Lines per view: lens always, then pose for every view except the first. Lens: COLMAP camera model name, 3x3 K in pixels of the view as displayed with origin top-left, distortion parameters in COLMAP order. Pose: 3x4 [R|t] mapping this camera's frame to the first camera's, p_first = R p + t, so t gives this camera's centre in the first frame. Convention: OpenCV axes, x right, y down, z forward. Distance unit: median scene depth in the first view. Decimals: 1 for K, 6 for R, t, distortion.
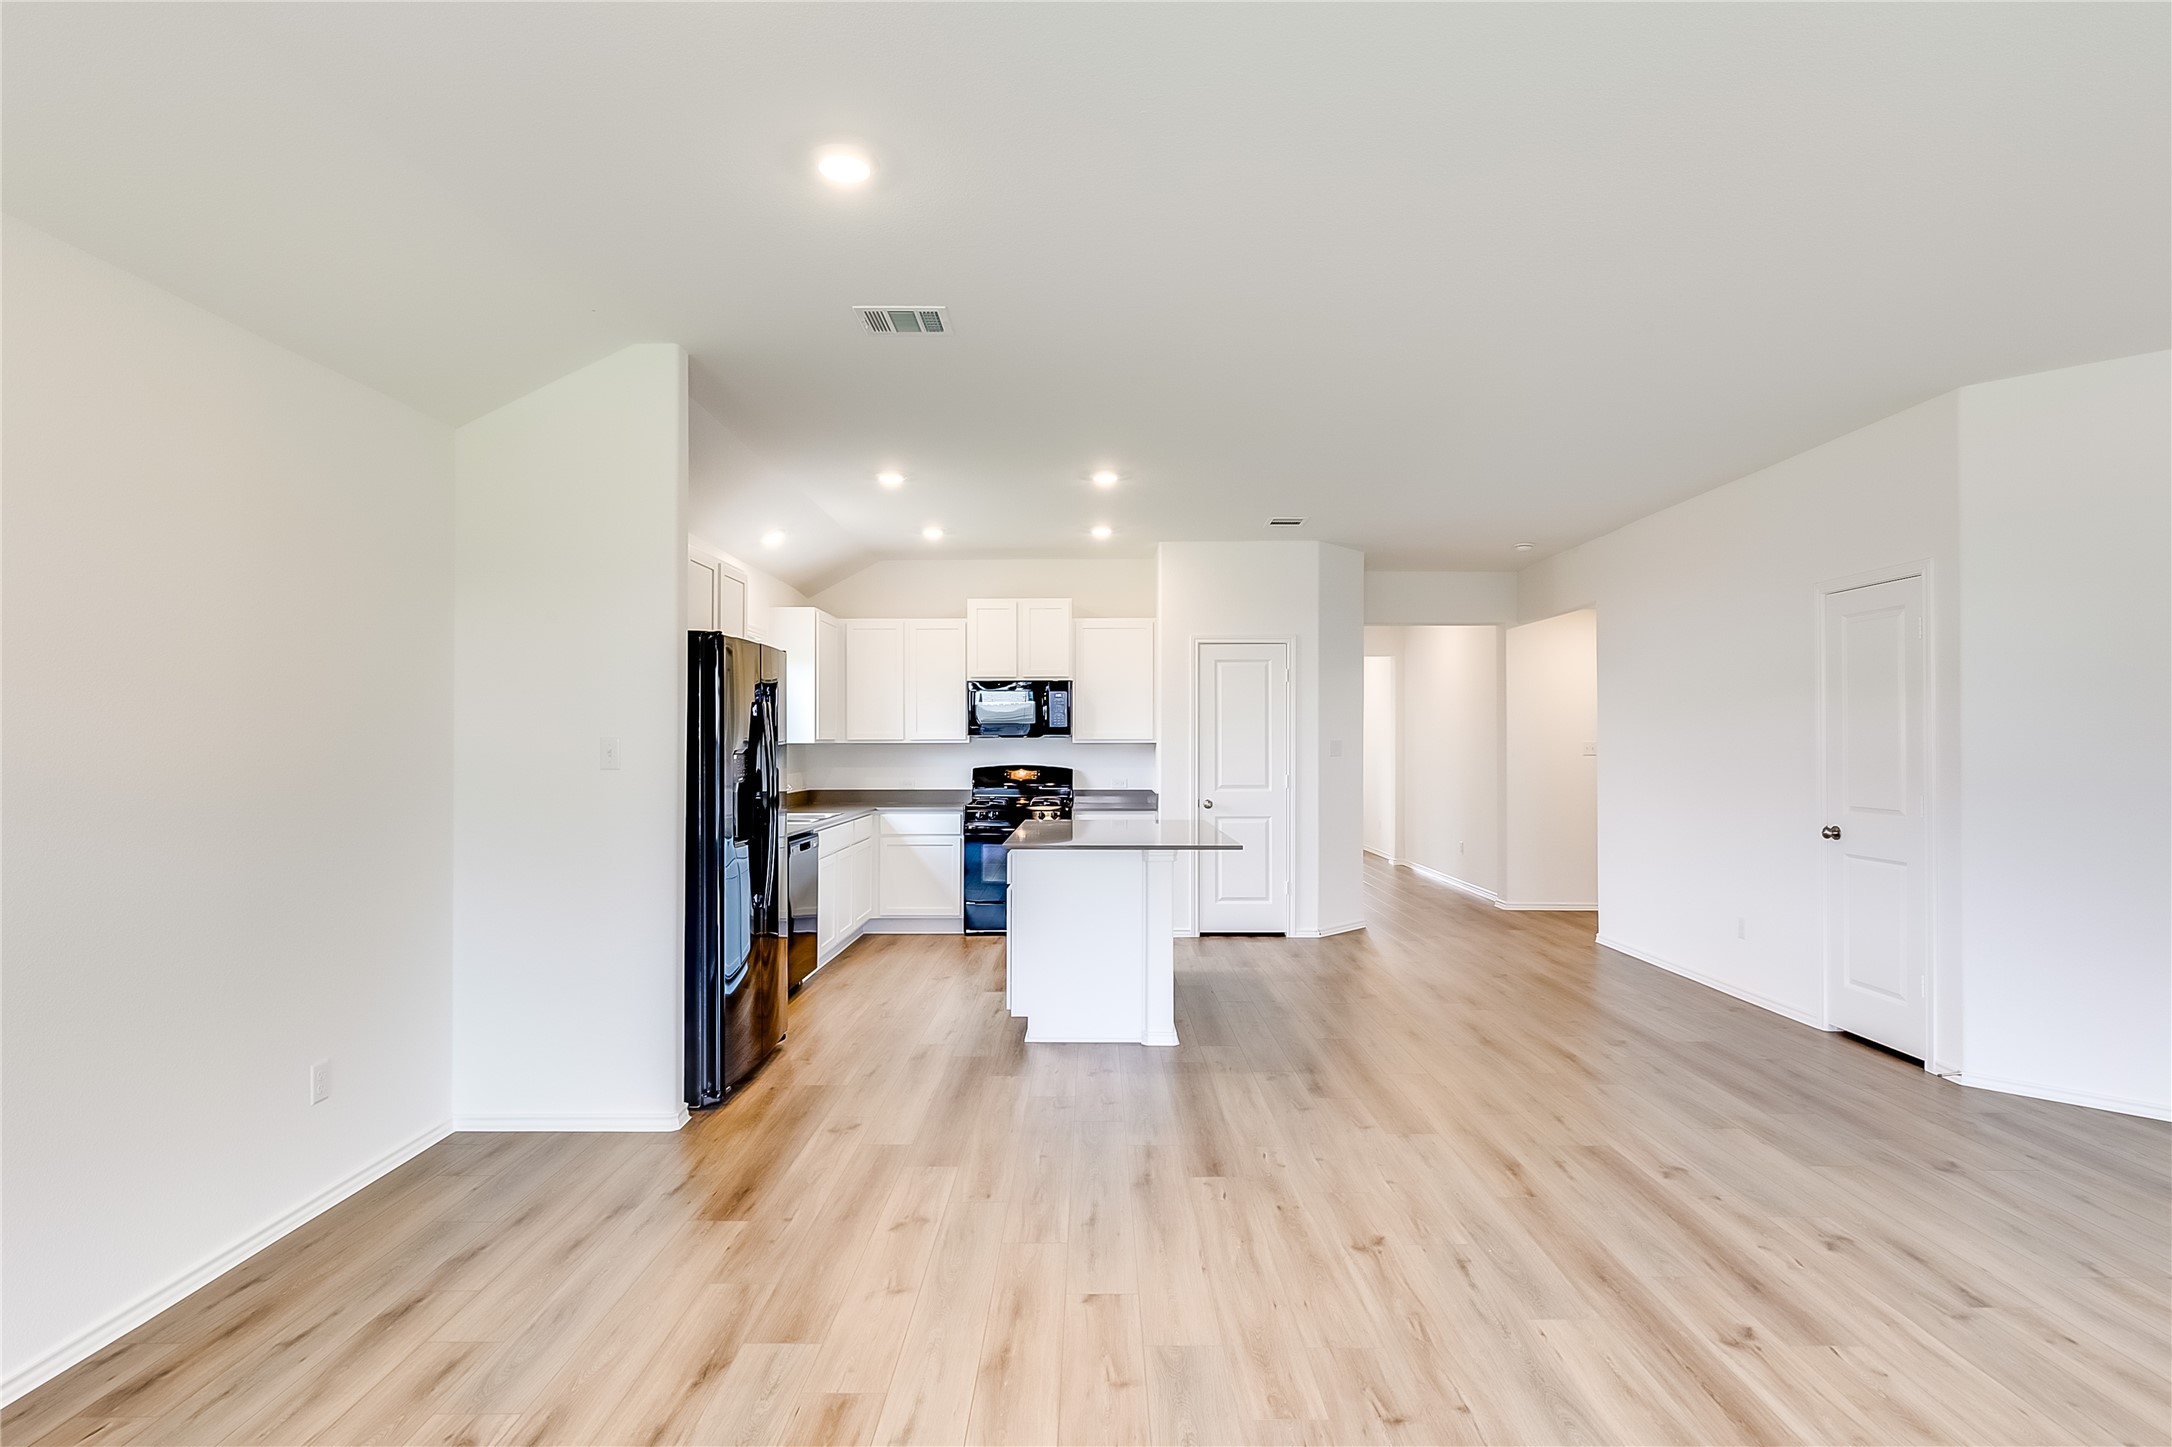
lens RADIAL K [[1098.4, 0, 1084.2], [0, 1098.4, 715.7], [0, 0, 1]] dist [-0.001912, -0.000774]
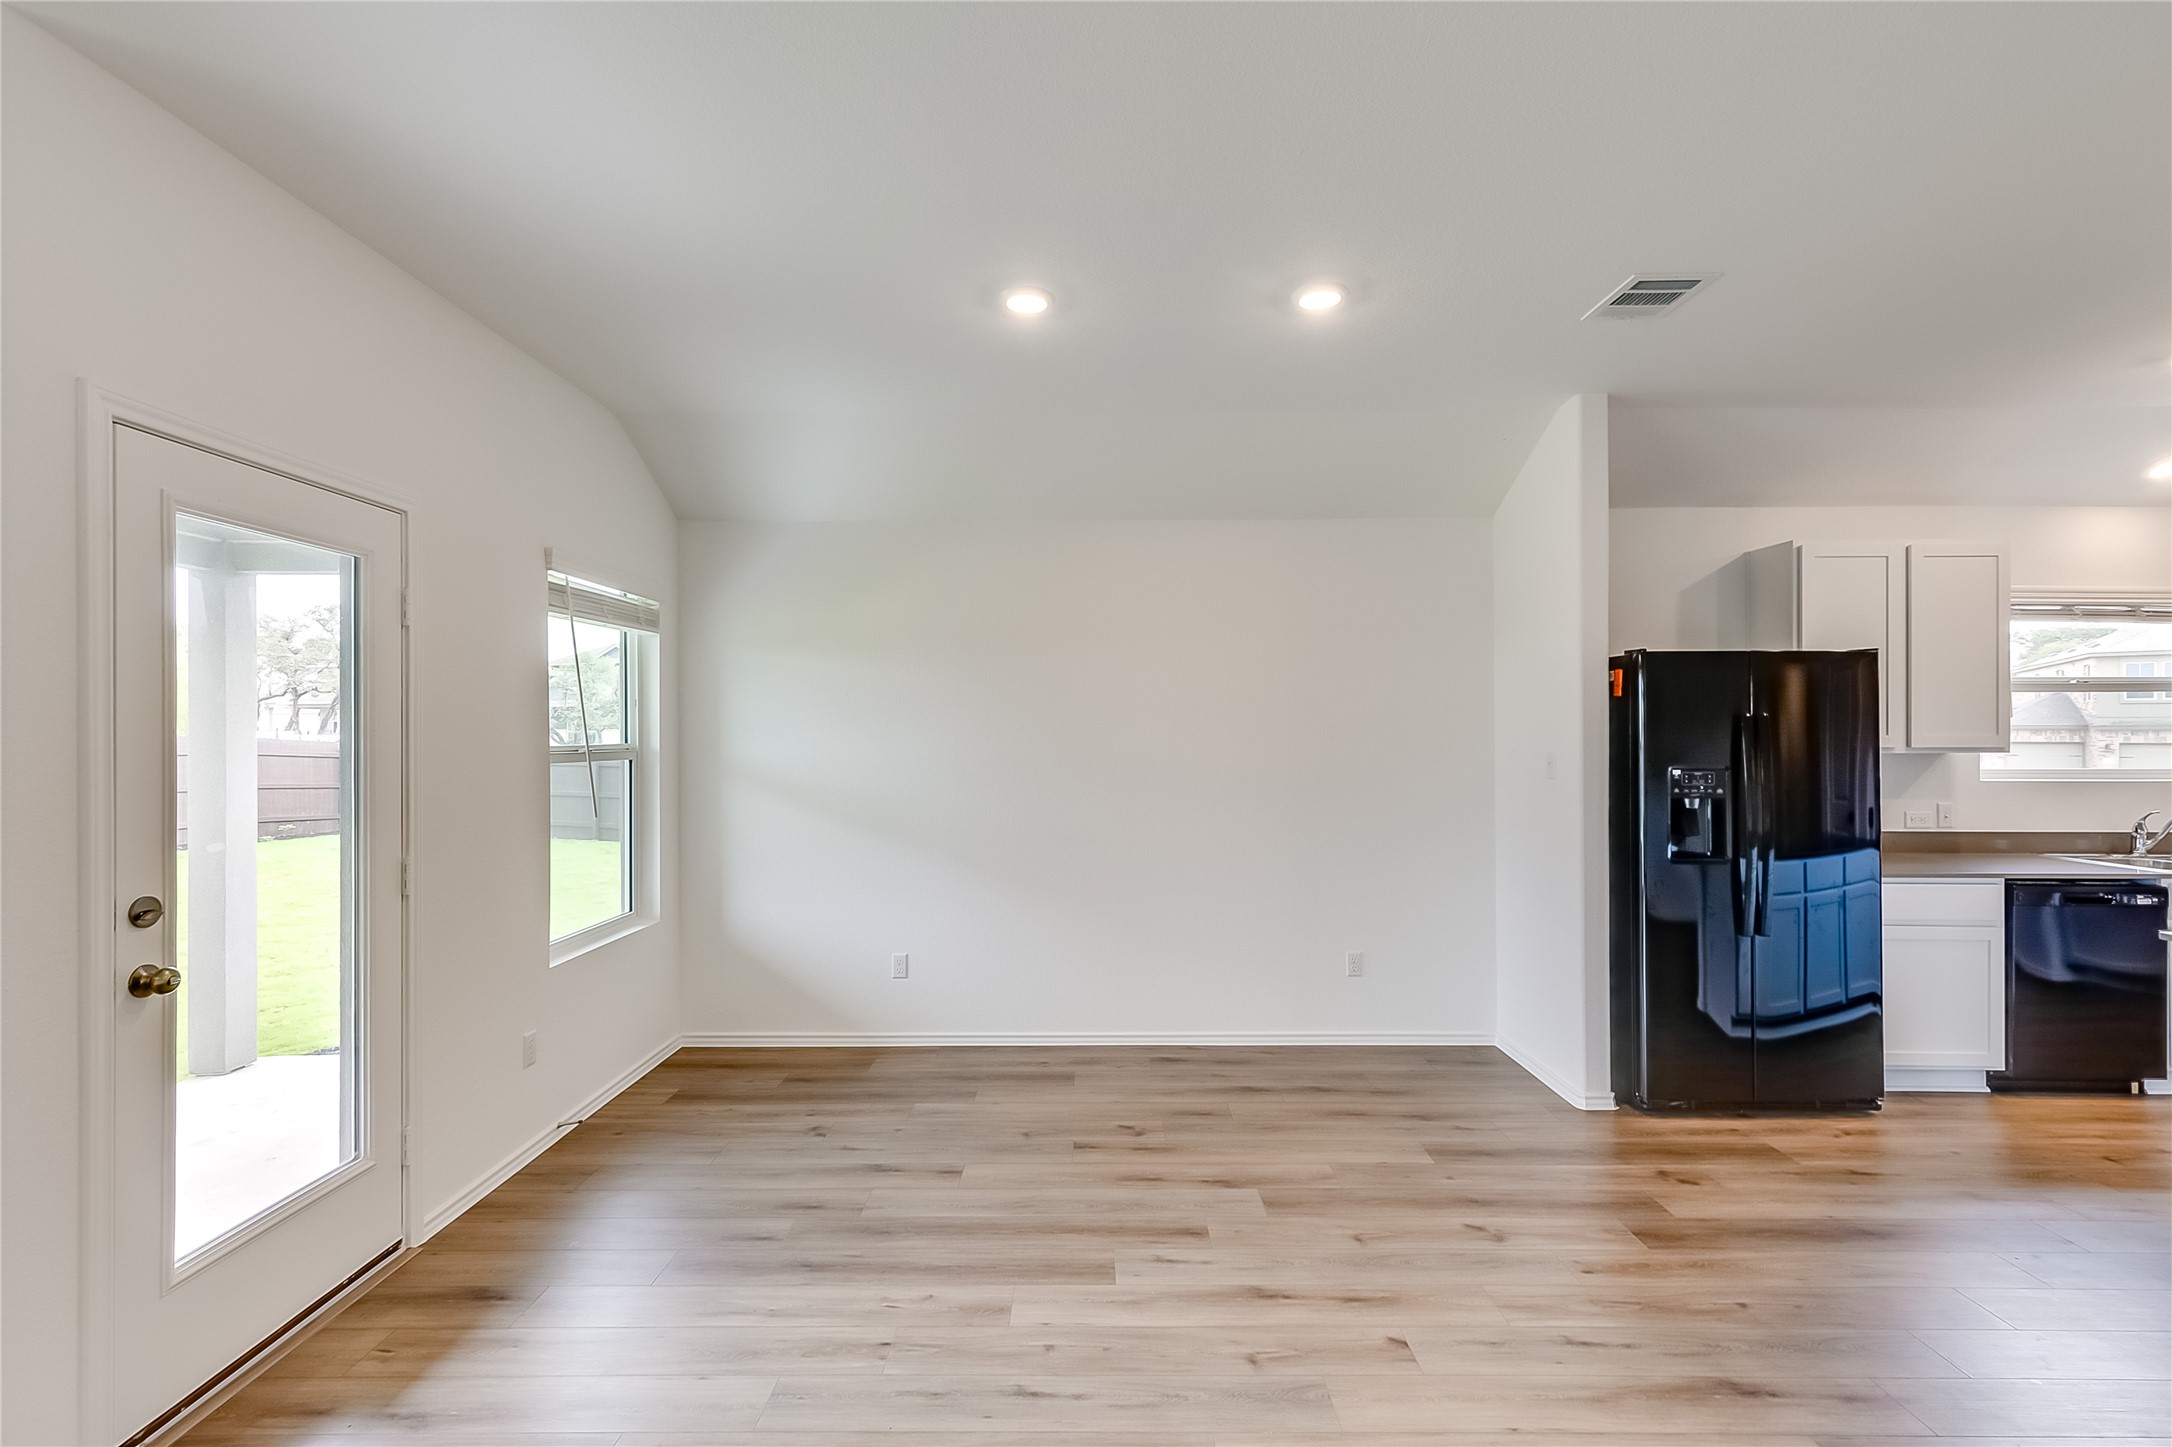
lens RADIAL K [[966.2, 0, 1087.2], [0, 966.2, 733.5], [0, 0, 1]] dist [0.002251, -0.000167]
pose [[0.016086, 0.004647, -0.999860, 0.787828], [0.019217, 0.999803, 0.004956, -0.019183], [0.999686, -0.019294, 0.015994, 0.659586]]
